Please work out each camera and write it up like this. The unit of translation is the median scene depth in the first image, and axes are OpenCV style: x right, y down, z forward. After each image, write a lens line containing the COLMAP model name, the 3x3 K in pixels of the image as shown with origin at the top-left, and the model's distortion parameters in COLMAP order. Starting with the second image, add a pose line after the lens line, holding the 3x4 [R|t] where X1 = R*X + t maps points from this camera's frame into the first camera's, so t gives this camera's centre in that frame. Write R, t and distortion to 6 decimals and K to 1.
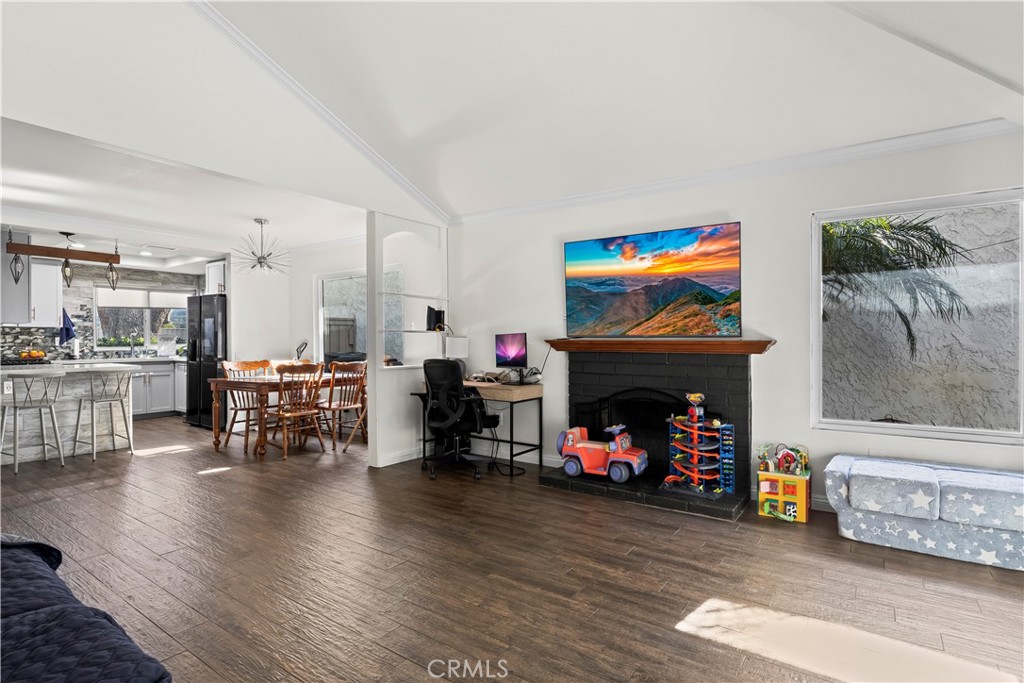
lens RADIAL K [[515.2, 0, 508.8], [0, 515.2, 341.9], [0, 0, 1]] dist [-0.004464, 0.003404]
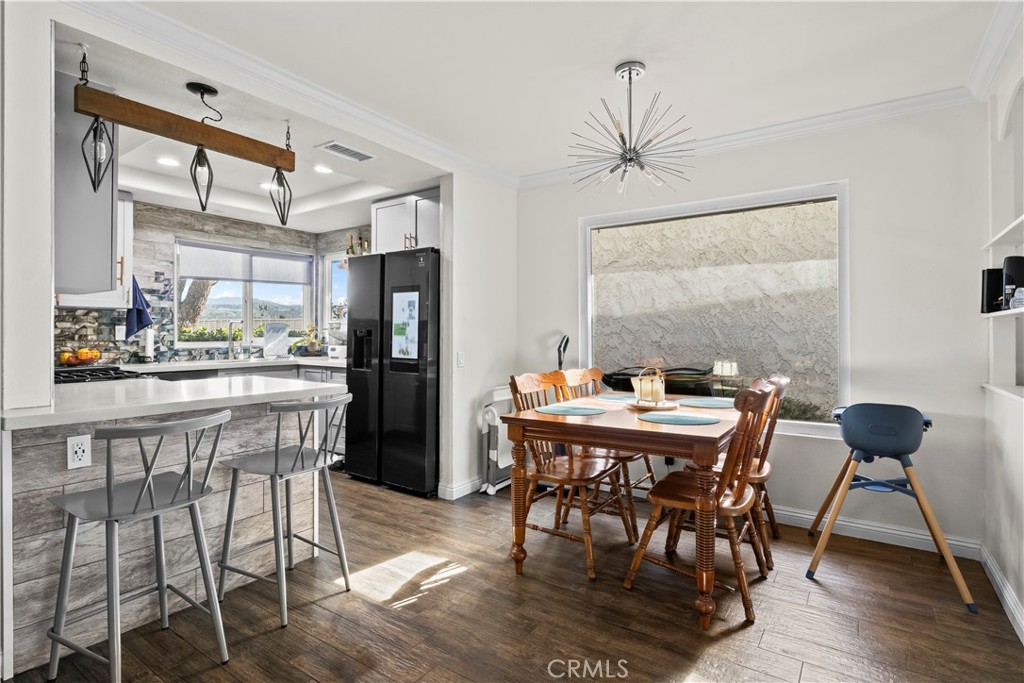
lens RADIAL K [[515.2, 0, 517.1], [0, 515.2, 328.0], [0, 0, 1]] dist [-0.004464, 0.003404]
pose [[0.999817, 0.003494, 0.018803, -0.586459], [-0.003206, 0.999877, -0.015330, 0.001808], [-0.018854, 0.015267, 0.999706, 0.545976]]
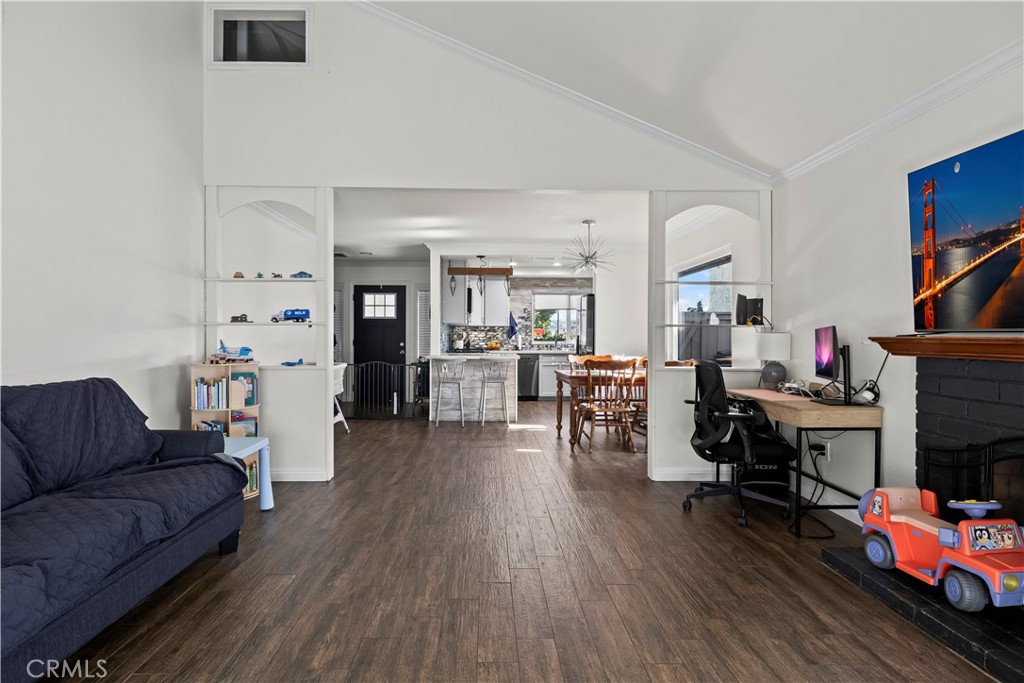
lens RADIAL K [[515.2, 0, 501.6], [0, 515.2, 335.9], [0, 0, 1]] dist [-0.004464, 0.003404]
pose [[0.605797, 0.004067, -0.795609, 0.249985], [-0.008518, 0.999963, -0.001374, -0.000259], [0.795574, 0.007610, 0.605809, 0.222618]]
